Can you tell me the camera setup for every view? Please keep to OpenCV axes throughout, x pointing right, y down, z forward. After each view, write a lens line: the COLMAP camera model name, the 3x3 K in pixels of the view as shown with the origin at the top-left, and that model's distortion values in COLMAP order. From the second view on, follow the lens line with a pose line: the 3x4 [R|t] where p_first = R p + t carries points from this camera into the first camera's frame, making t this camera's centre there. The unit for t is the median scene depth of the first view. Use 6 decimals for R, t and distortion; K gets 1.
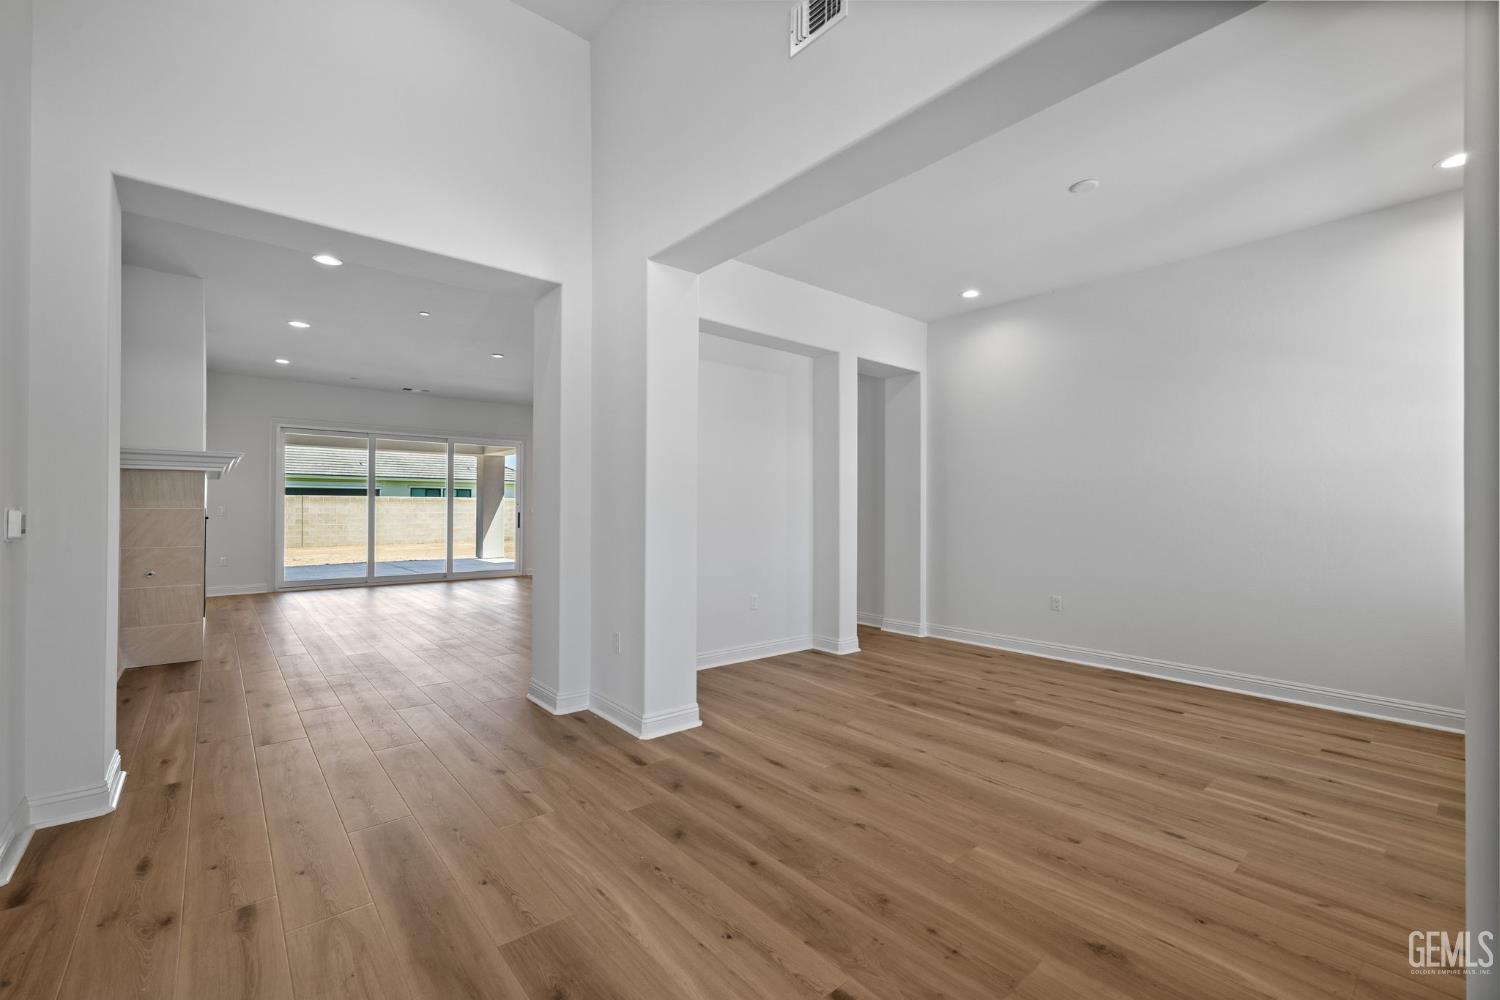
lens RADIAL K [[631.2, 0, 750.4], [0, 631.2, 503.9], [0, 0, 1]] dist [0.002106, 0.000471]
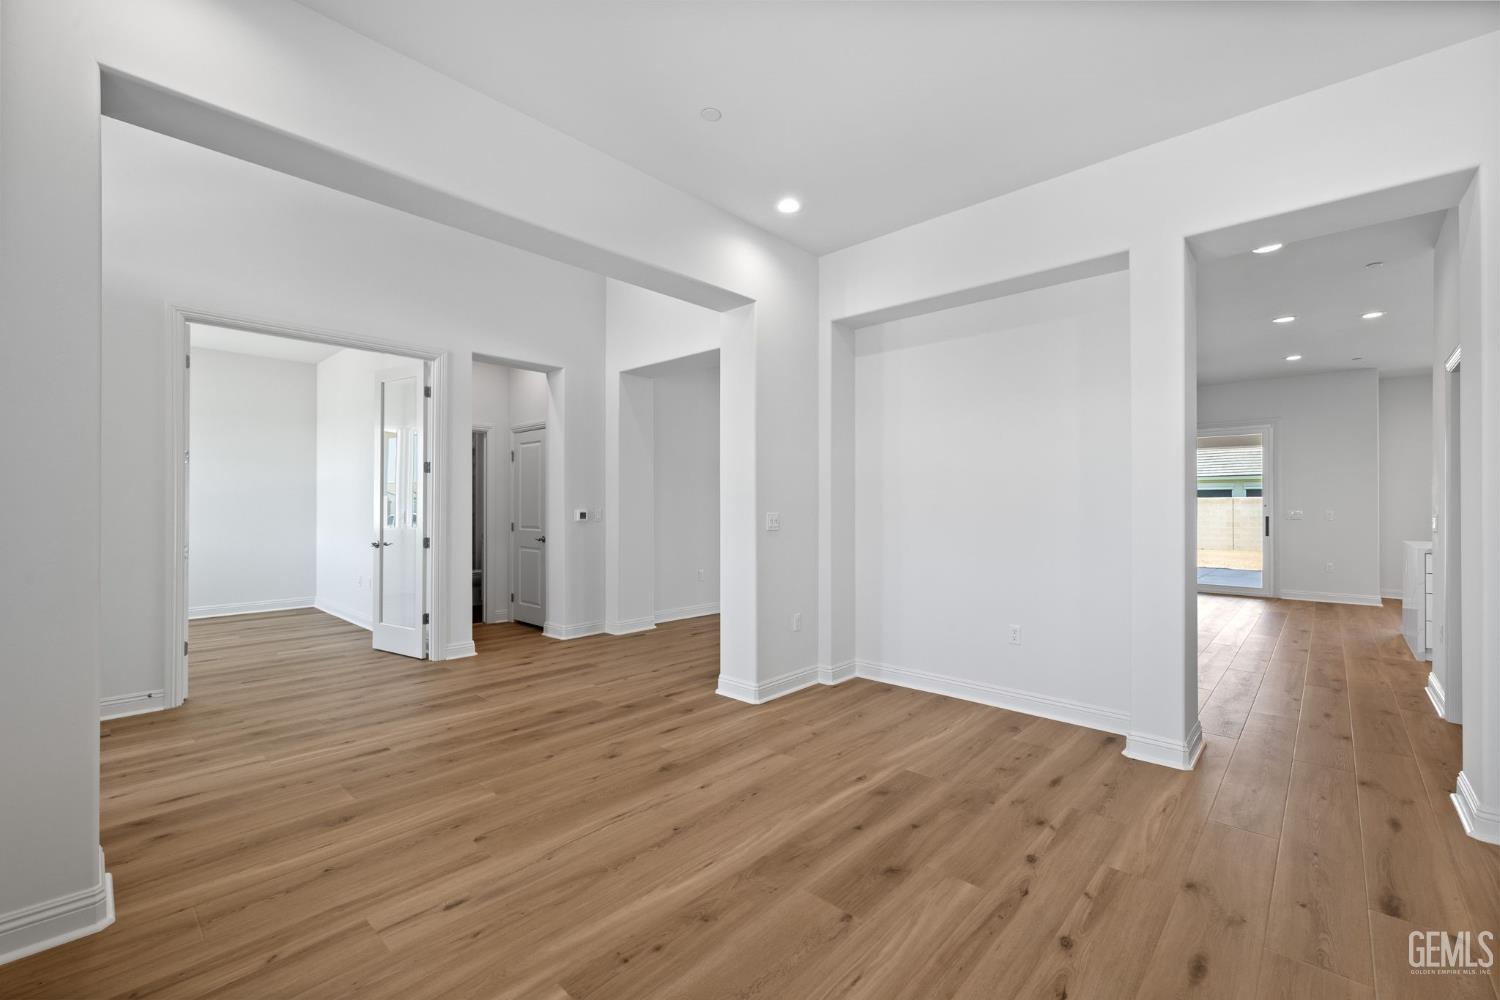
lens RADIAL K [[631.2, 0, 750.4], [0, 631.2, 503.9], [0, 0, 1]] dist [0.002106, 0.000471]
pose [[0.125471, -0.008838, -0.992058, 1.123608], [0.004942, 0.999953, -0.008283, 0.006957], [0.992085, -0.003864, 0.125509, 0.933226]]
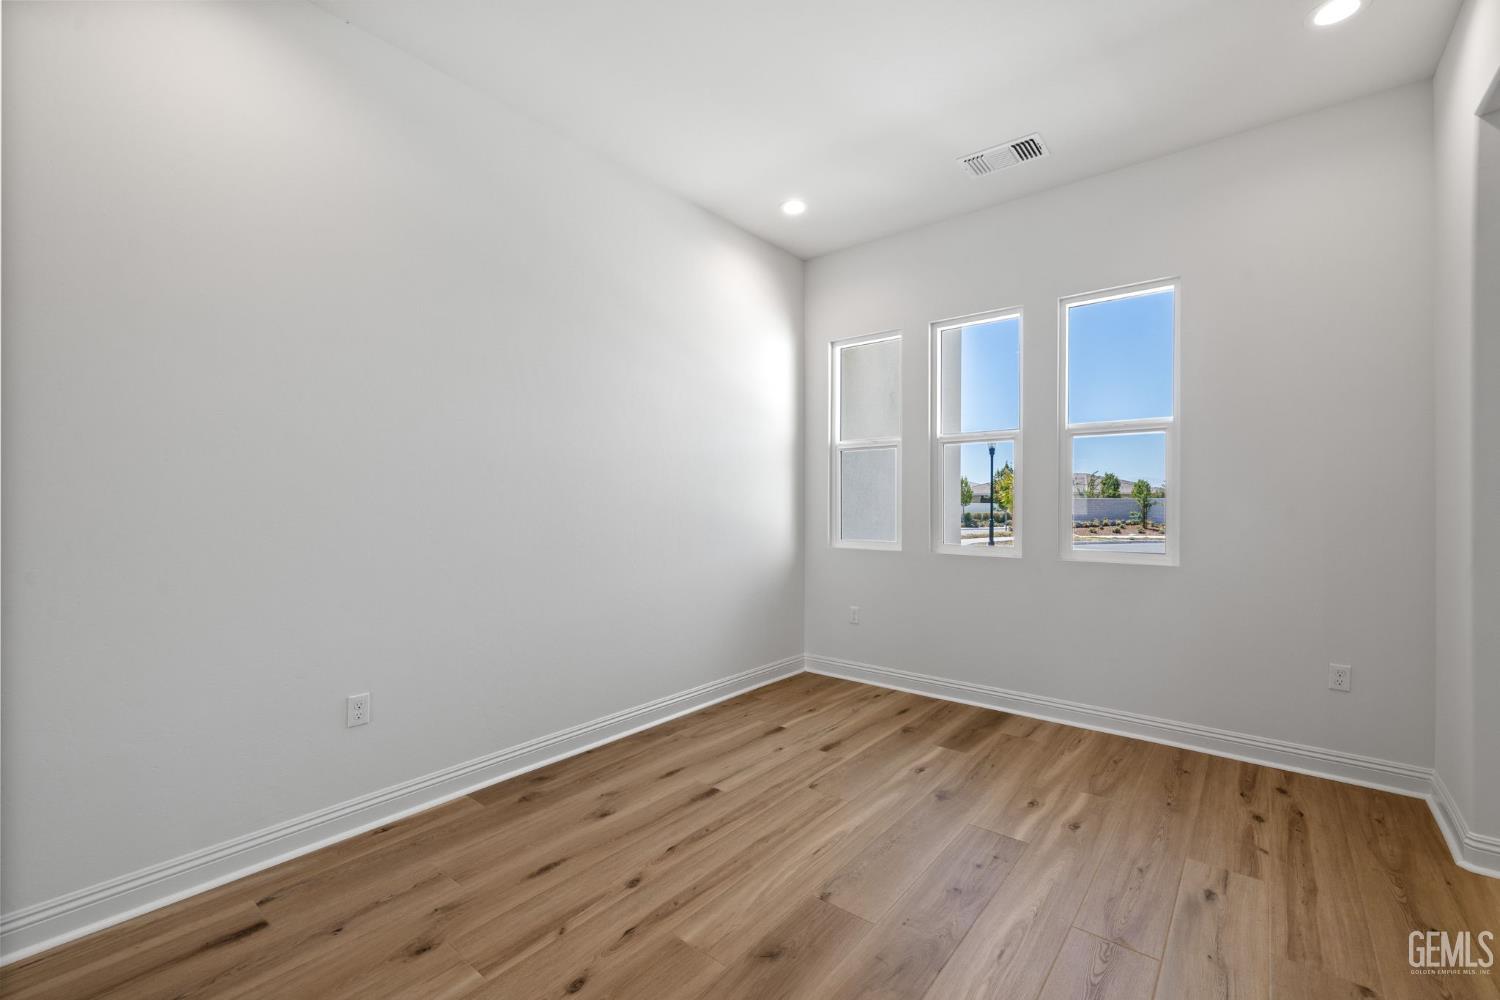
lens RADIAL K [[631.2, 0, 750.4], [0, 631.2, 503.9], [0, 0, 1]] dist [0.002106, 0.000471]
pose [[-0.180713, -0.007221, 0.983509, -0.027839], [-0.007105, 0.999957, 0.006037, 0.004419], [-0.983510, -0.005897, -0.180757, 1.275508]]
